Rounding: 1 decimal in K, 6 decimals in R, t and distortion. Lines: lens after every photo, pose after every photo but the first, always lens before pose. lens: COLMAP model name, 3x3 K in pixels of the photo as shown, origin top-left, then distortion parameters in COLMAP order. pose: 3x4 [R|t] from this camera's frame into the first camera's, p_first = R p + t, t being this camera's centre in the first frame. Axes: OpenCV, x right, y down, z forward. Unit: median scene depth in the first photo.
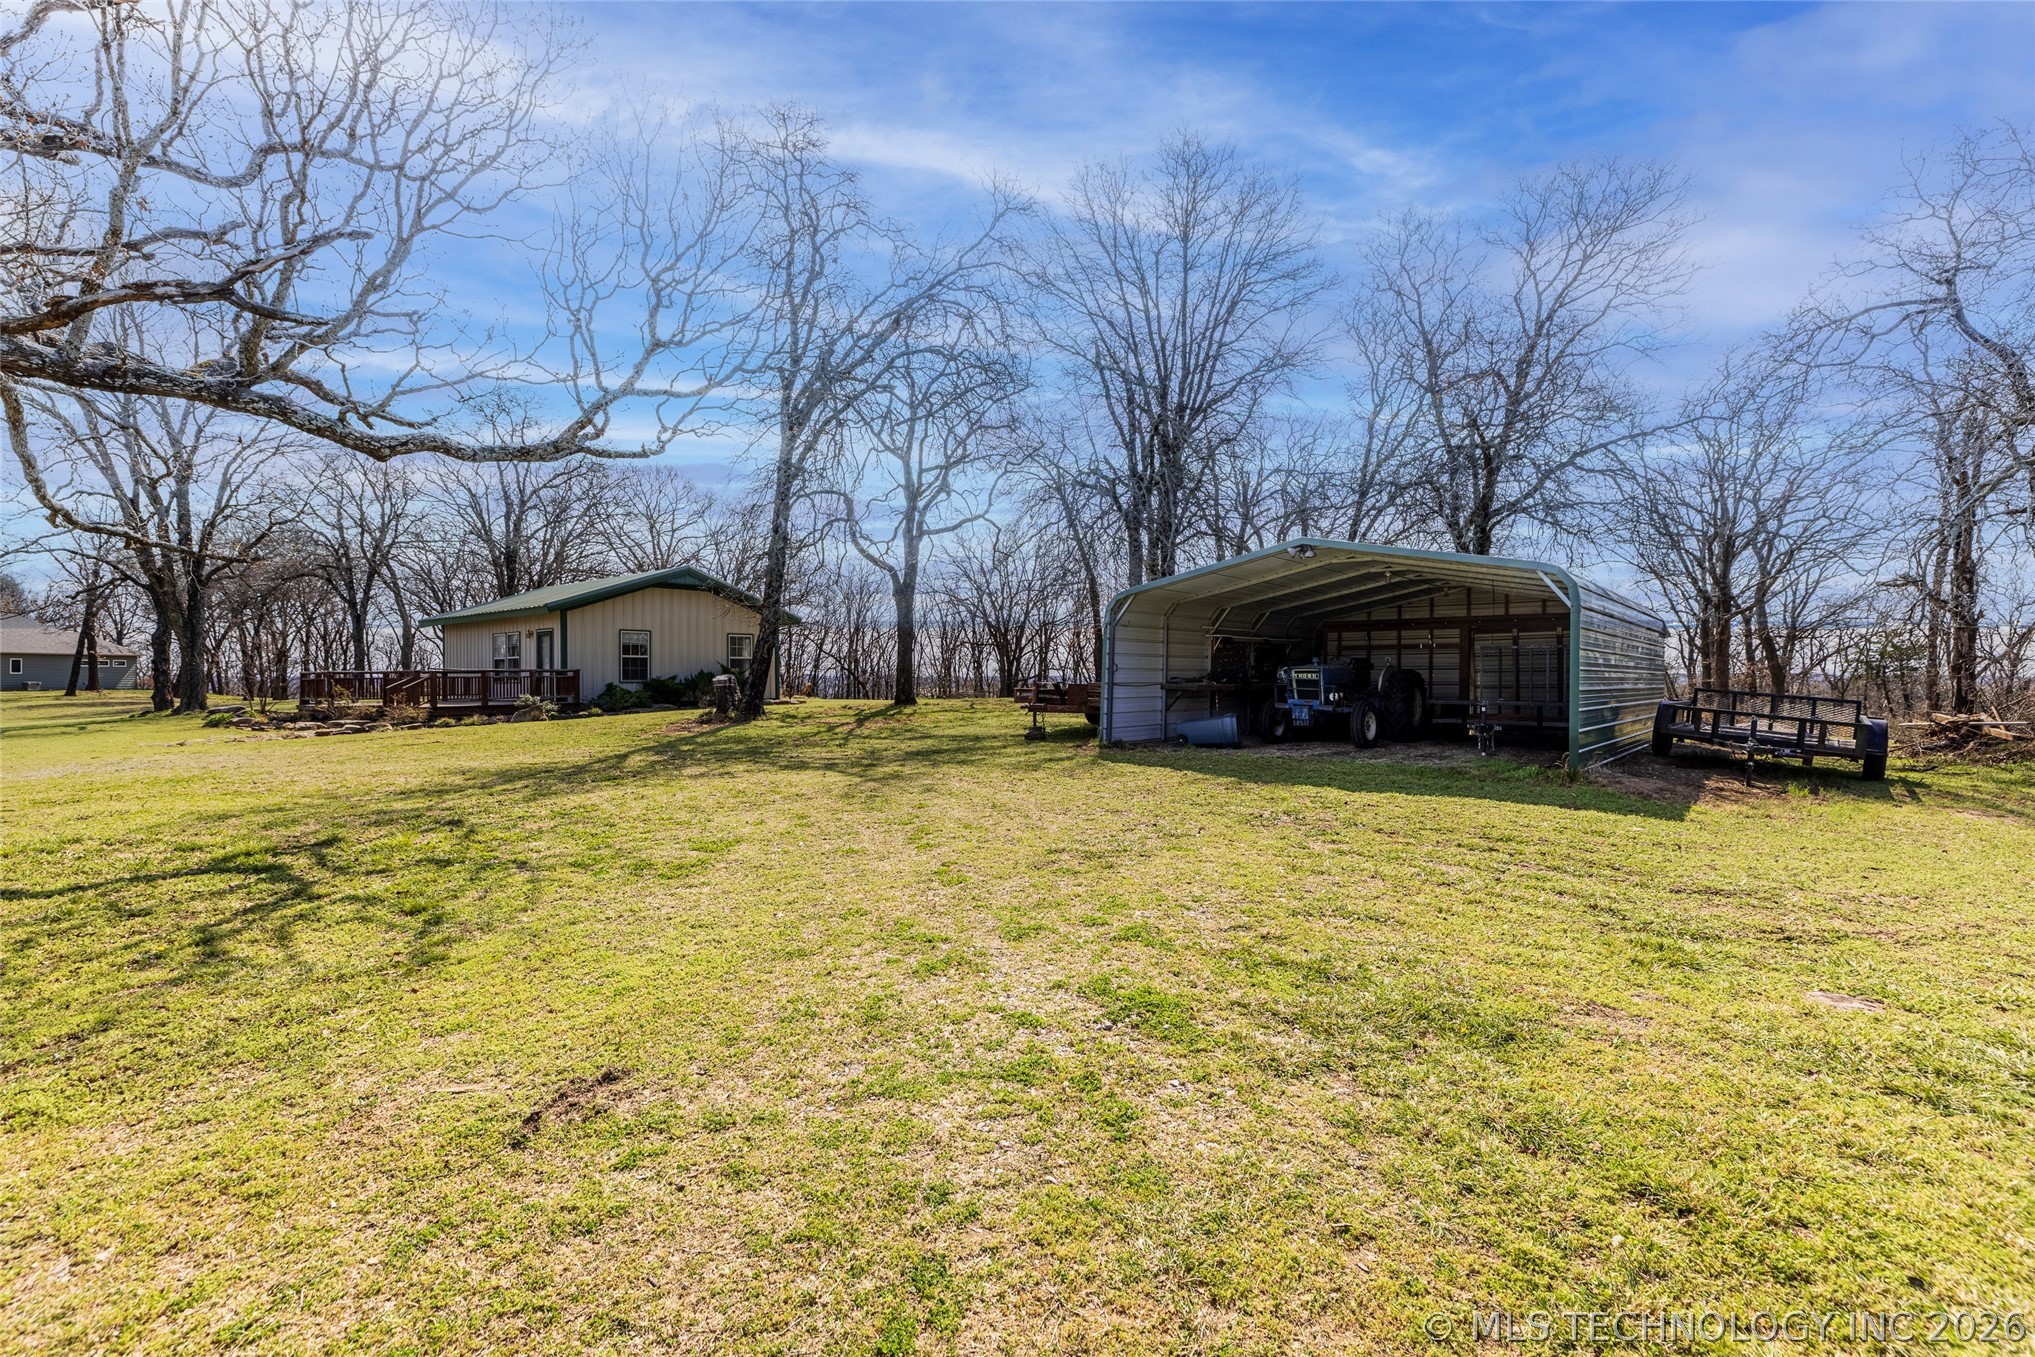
lens RADIAL K [[923.5, 0, 1010.0], [0, 923.5, 664.8], [0, 0, 1]] dist [0.011762, -0.000402]
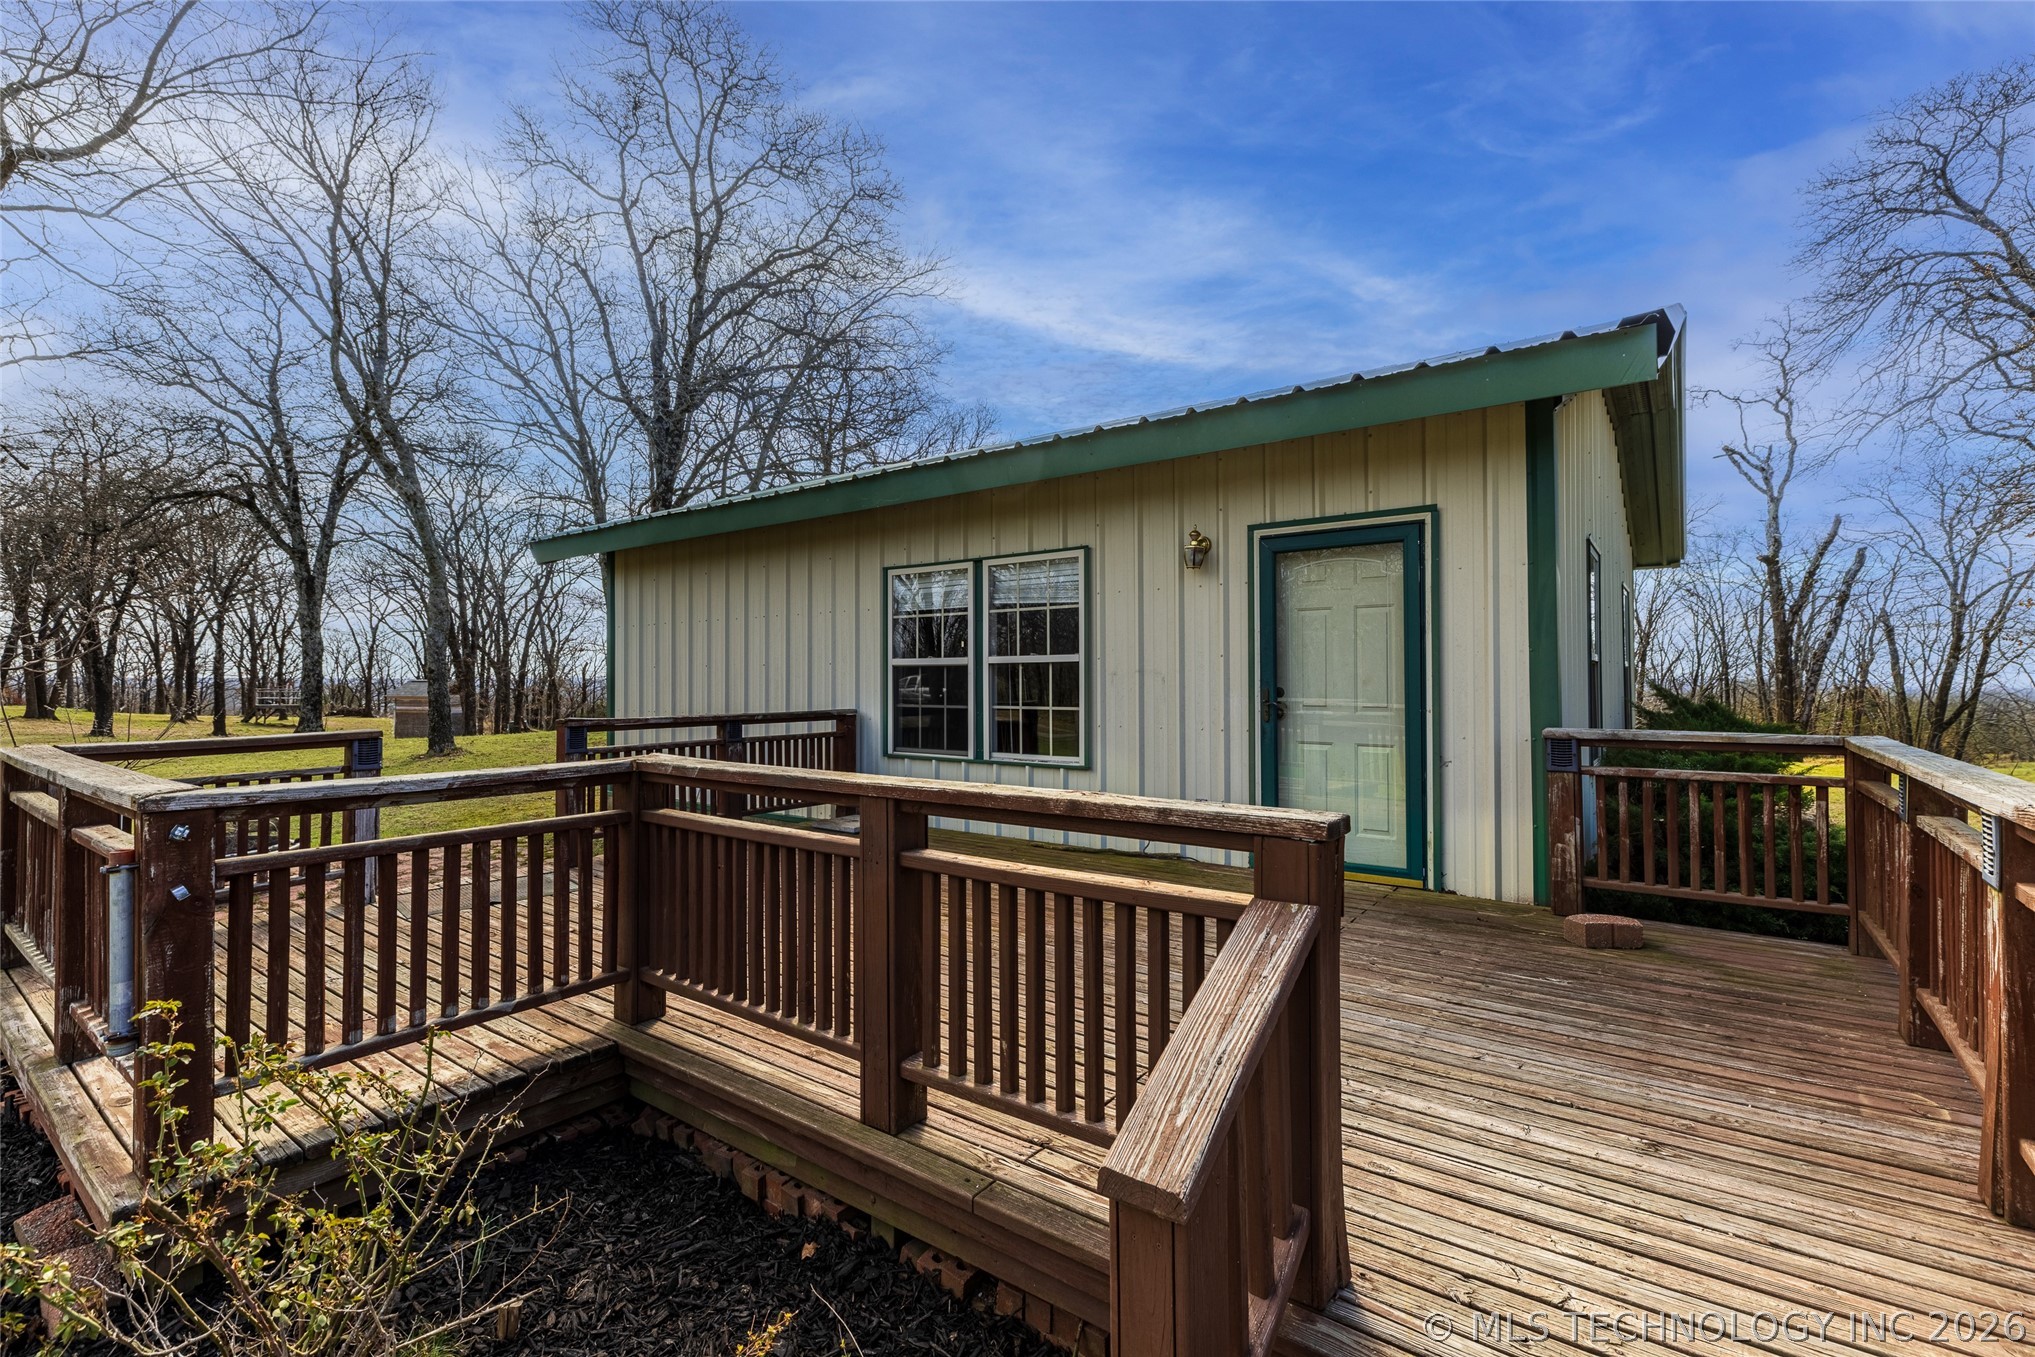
lens RADIAL K [[923.5, 0, 1029.2], [0, 923.5, 668.6], [0, 0, 1]] dist [0.011762, -0.000402]
pose [[0.998295, 0.004329, 0.058215, -0.516636], [-0.004278, 0.999990, -0.001008, -0.005291], [-0.058218, 0.000758, 0.998304, 0.714436]]
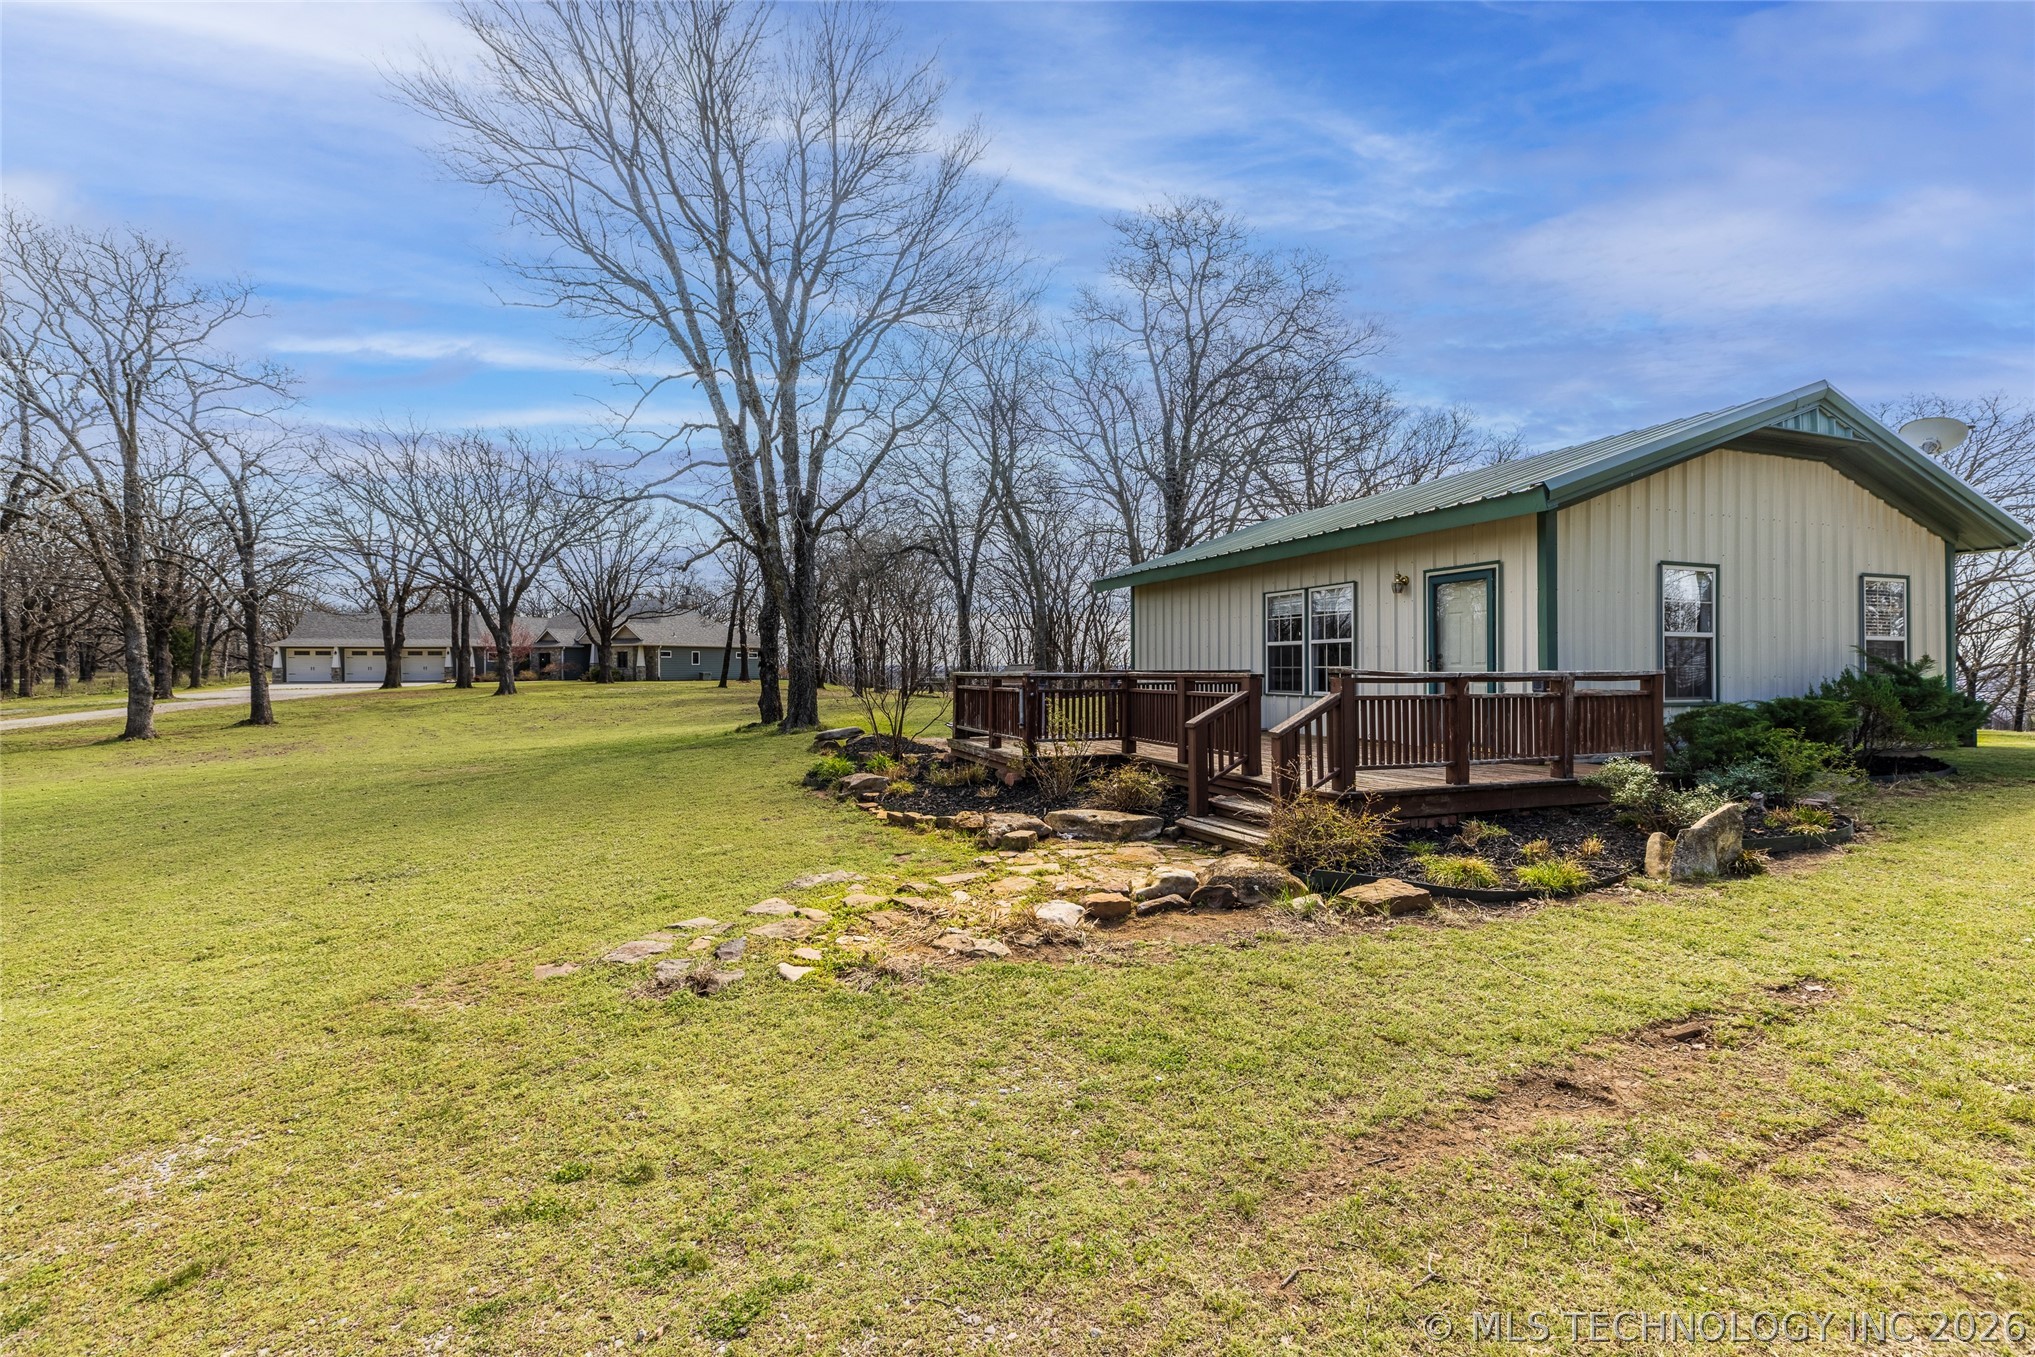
lens RADIAL K [[923.5, 0, 1021.1], [0, 923.5, 664.6], [0, 0, 1]] dist [0.011762, -0.000402]
pose [[0.875170, 0.003225, -0.483804, -0.423006], [0.001104, 0.999962, 0.008664, -0.000867], [0.483813, -0.008117, 0.875134, 0.502130]]
